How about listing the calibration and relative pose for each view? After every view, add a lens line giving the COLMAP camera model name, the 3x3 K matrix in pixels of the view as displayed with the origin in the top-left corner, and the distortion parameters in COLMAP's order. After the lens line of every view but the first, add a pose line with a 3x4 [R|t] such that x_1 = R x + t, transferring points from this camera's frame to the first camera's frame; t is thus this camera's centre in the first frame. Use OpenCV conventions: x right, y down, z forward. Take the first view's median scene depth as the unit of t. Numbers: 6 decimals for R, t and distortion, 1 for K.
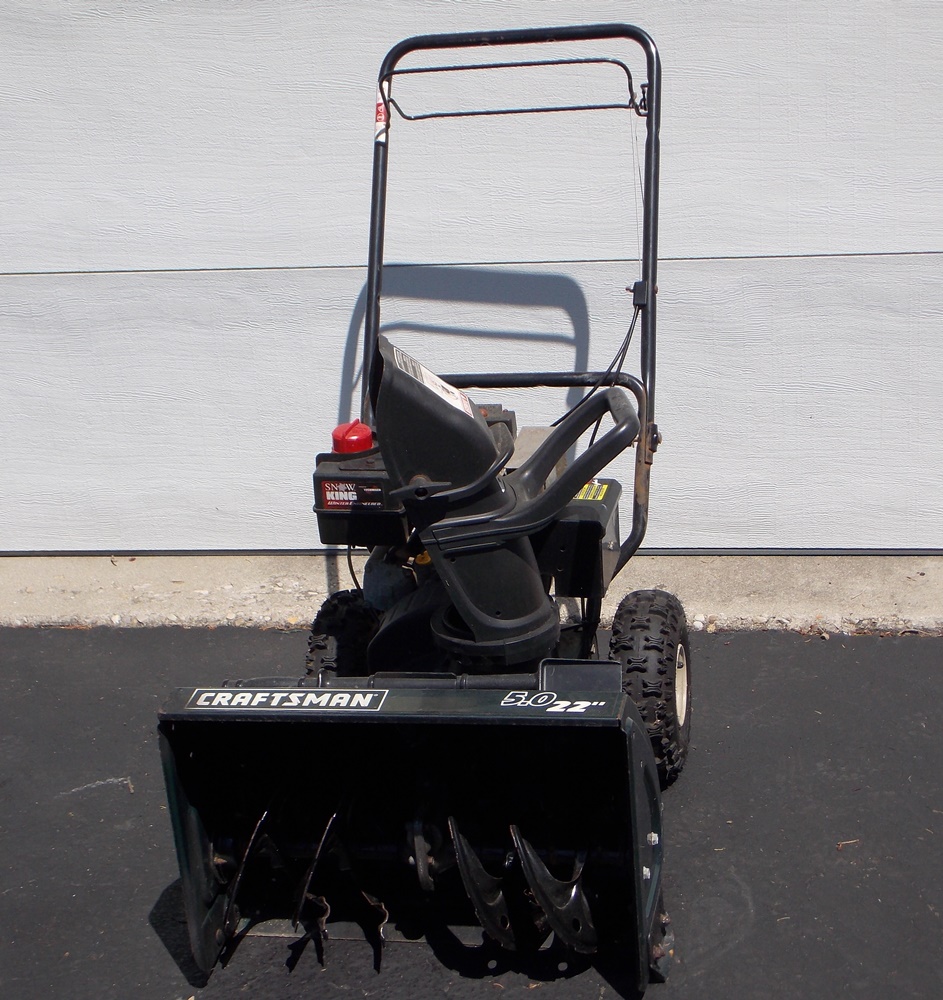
lens RADIAL K [[2076.2, 0, 471.5], [0, 2076.2, 500.0], [0, 0, 1]] dist [0.092666, 0.005942]
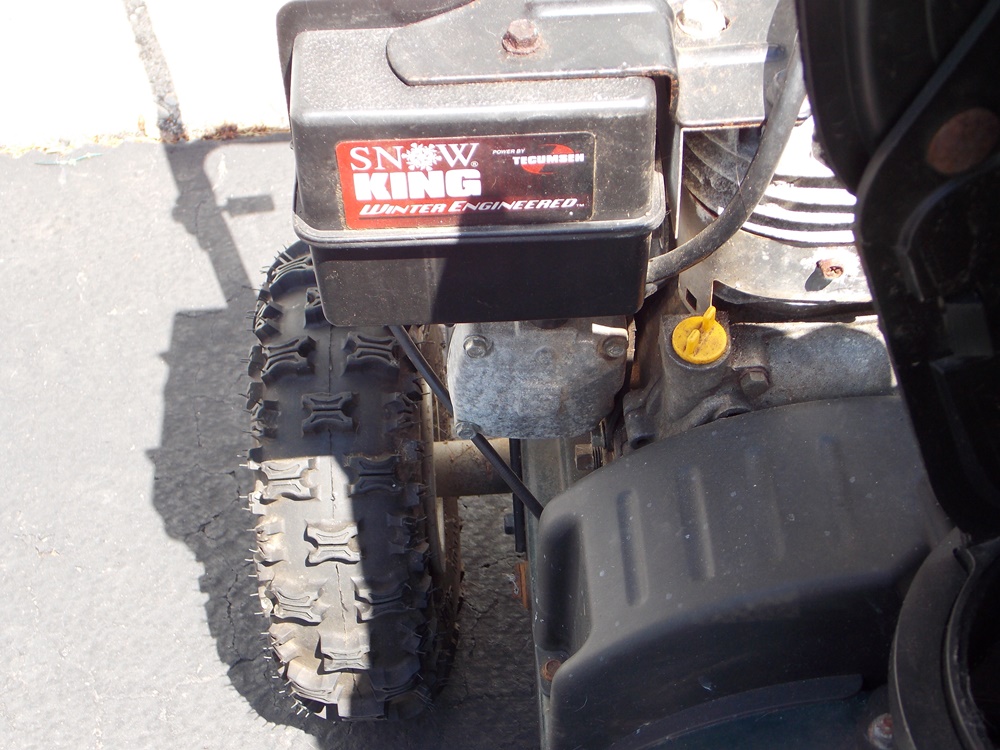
lens RADIAL K [[1650.1, 0, 500.0], [0, 1650.1, 375.0], [0, 0, 1]] dist [0.105024, -0.085698]
pose [[0.969711, -0.154548, 0.189142, -0.101392], [0.053344, 0.889677, 0.453464, -0.077134], [-0.238357, -0.429640, 0.870974, 0.874245]]
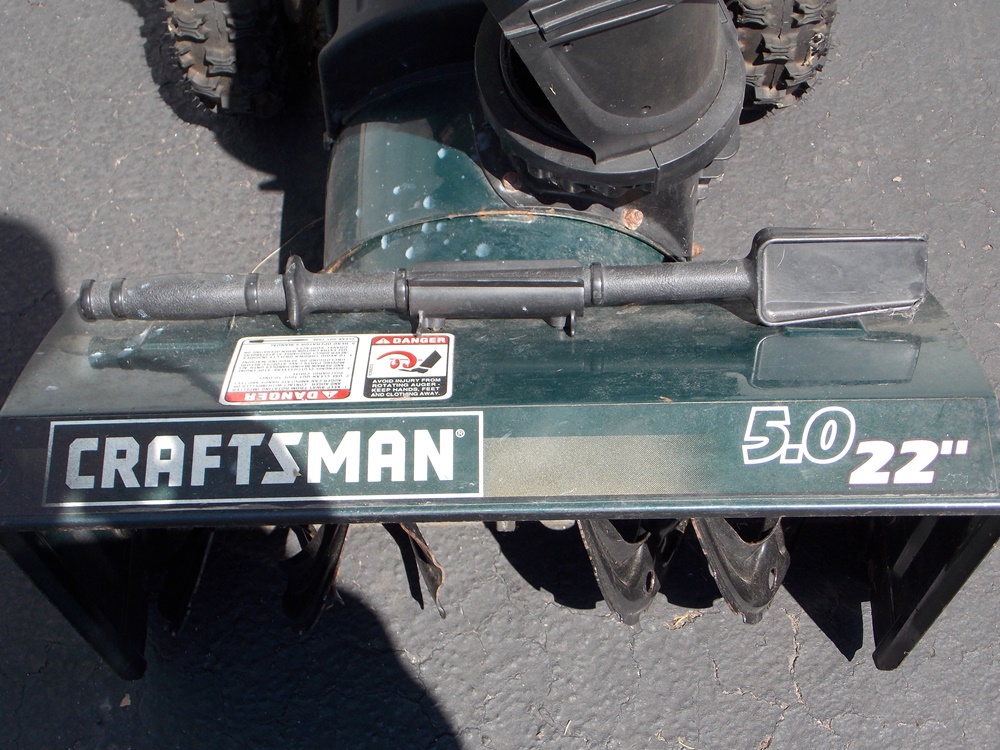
lens RADIAL K [[1650.1, 0, 500.0], [0, 1650.1, 375.0], [0, 0, 1]] dist [0.105024, -0.085698]
pose [[0.978277, -0.150372, 0.142696, -0.081861], [0.019201, 0.751118, 0.659888, -0.148520], [-0.206410, -0.642814, 0.737689, 0.681730]]
